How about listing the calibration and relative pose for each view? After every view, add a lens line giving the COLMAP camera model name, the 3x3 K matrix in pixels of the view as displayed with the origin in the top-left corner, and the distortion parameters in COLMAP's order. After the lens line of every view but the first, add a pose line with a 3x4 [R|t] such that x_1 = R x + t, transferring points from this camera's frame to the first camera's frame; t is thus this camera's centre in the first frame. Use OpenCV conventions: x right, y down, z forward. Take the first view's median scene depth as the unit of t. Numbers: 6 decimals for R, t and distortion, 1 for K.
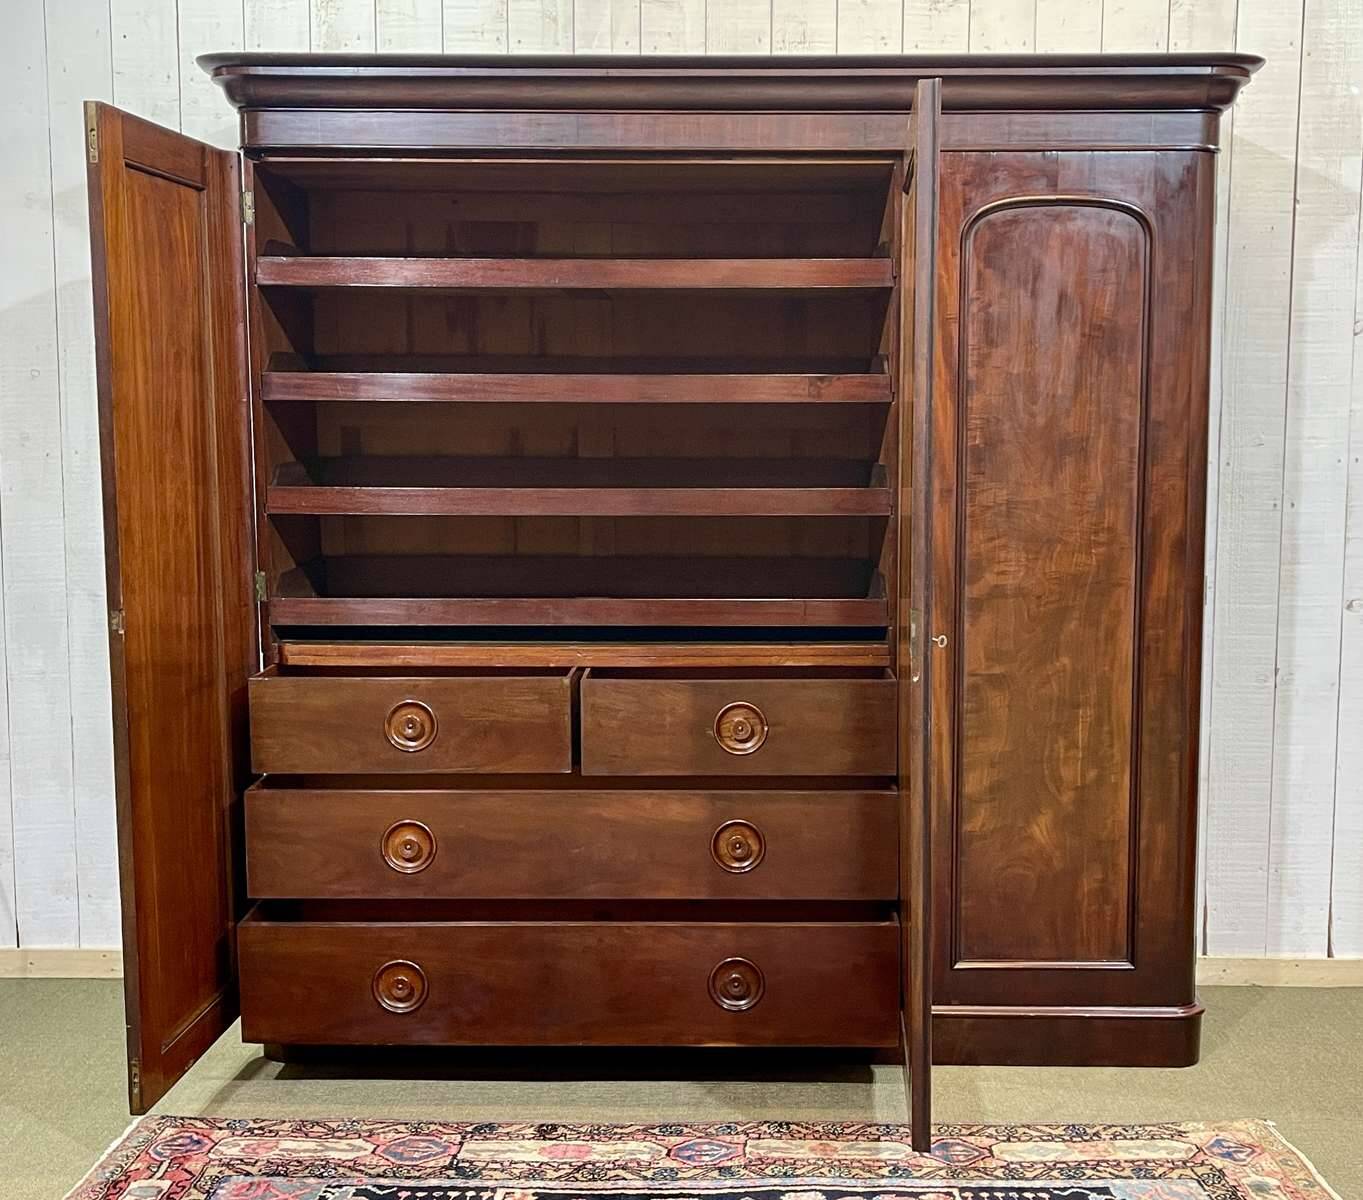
lens RADIAL K [[1678.1, 0, 705.0], [0, 1678.1, 592.9], [0, 0, 1]] dist [0.052717, 0.000000]
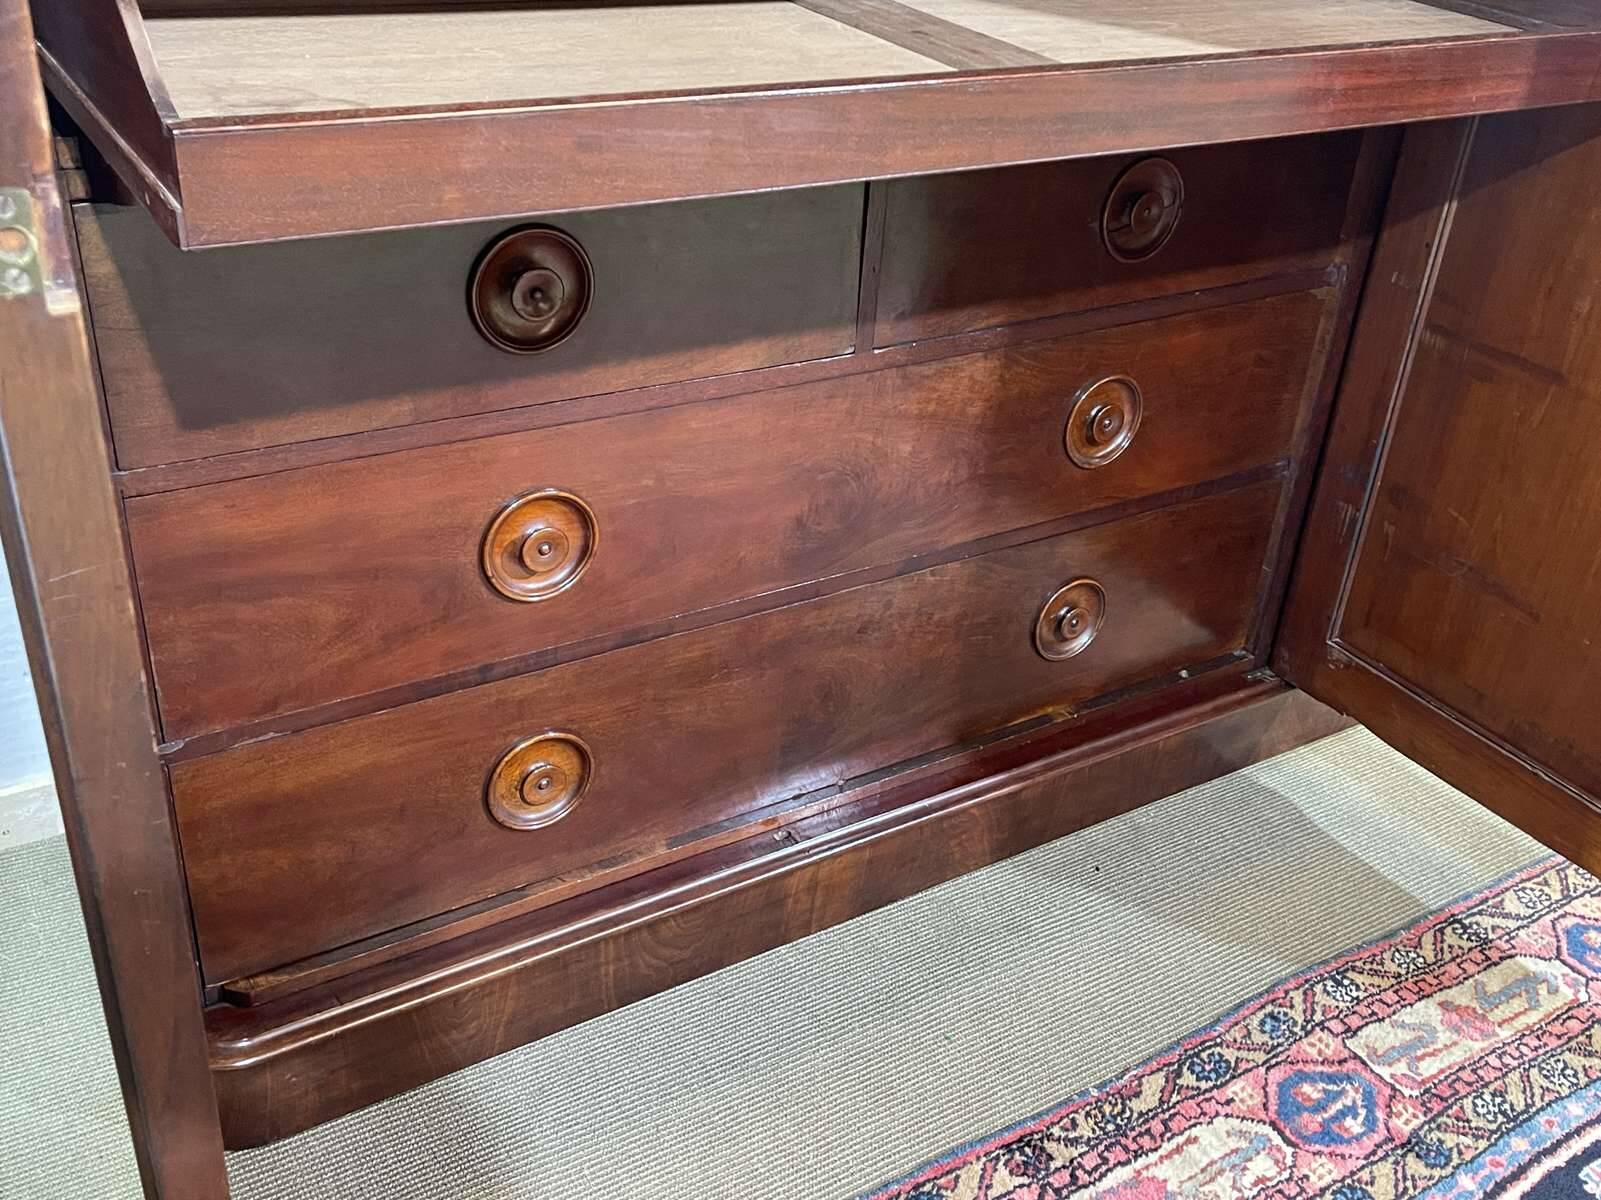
lens RADIAL K [[1576.3, 0, 821.4], [0, 1576.3, 596.0], [0, 0, 1]] dist [0.043307, 0.000000]
pose [[0.835267, -0.220037, 0.503897, -0.320050], [-0.011539, 0.909219, 0.416157, -0.016973], [-0.549723, -0.353417, 0.756902, 0.707367]]
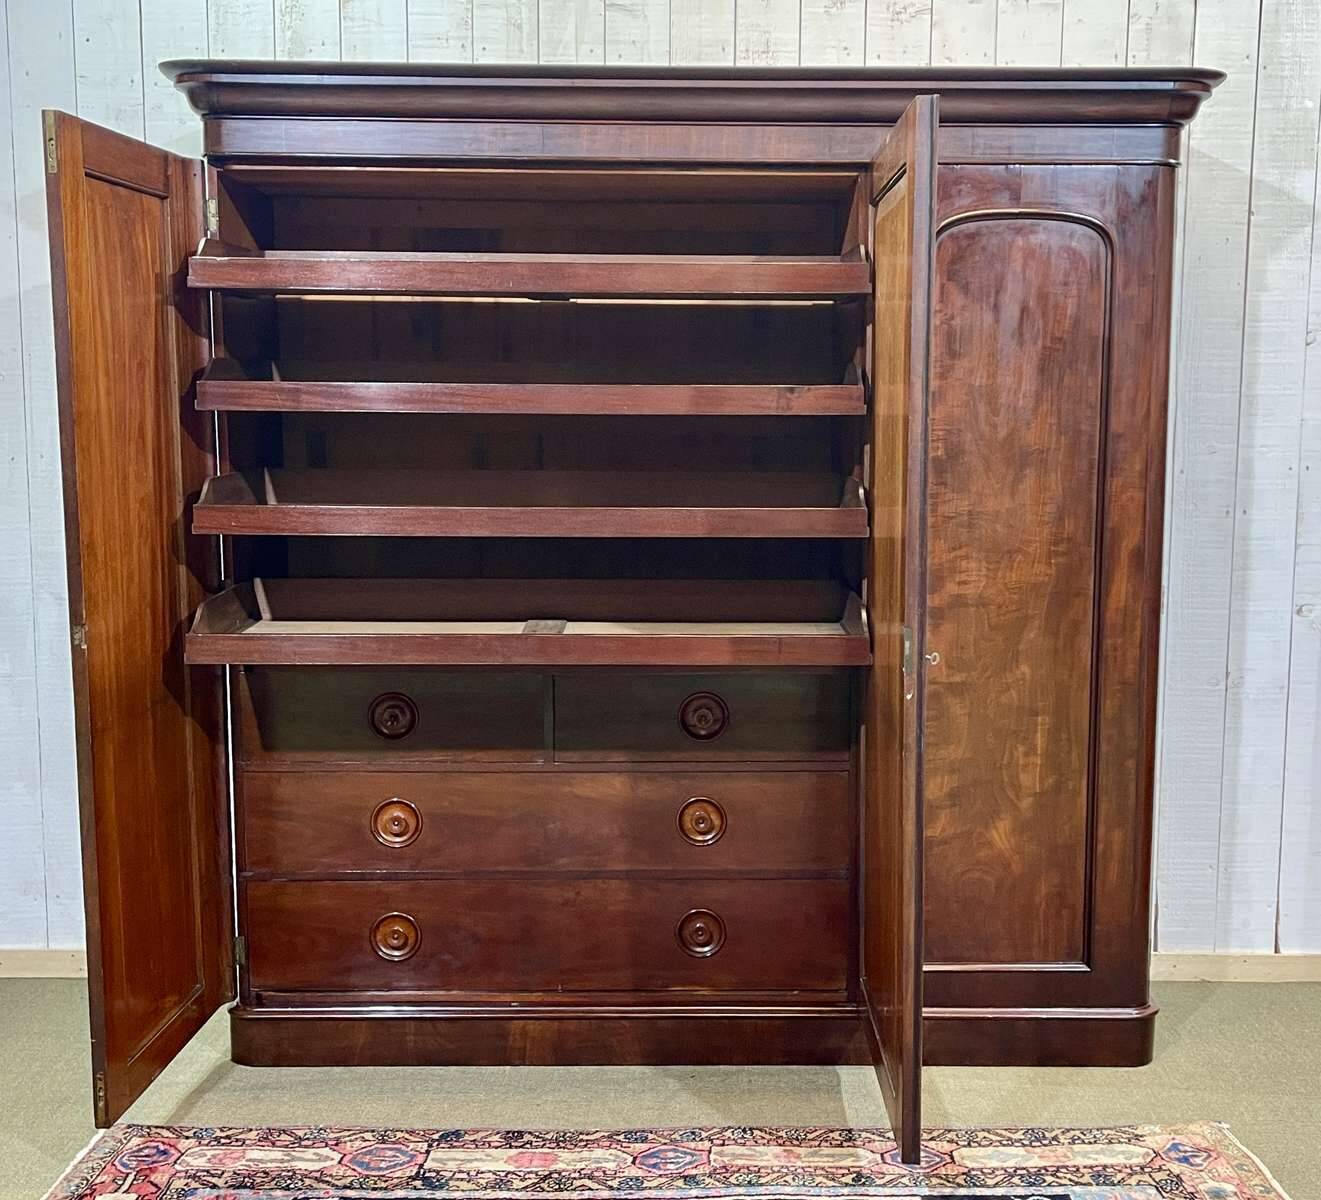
lens RADIAL K [[1602.8, 0, 691.9], [0, 1602.8, 597.6], [0, 0, 1]] dist [0.053039, 0.000000]
pose [[0.999807, 0.001110, 0.019593, -0.005688], [-0.001460, 0.999839, 0.017858, -0.020425], [-0.019570, -0.017883, 0.999649, 0.037836]]
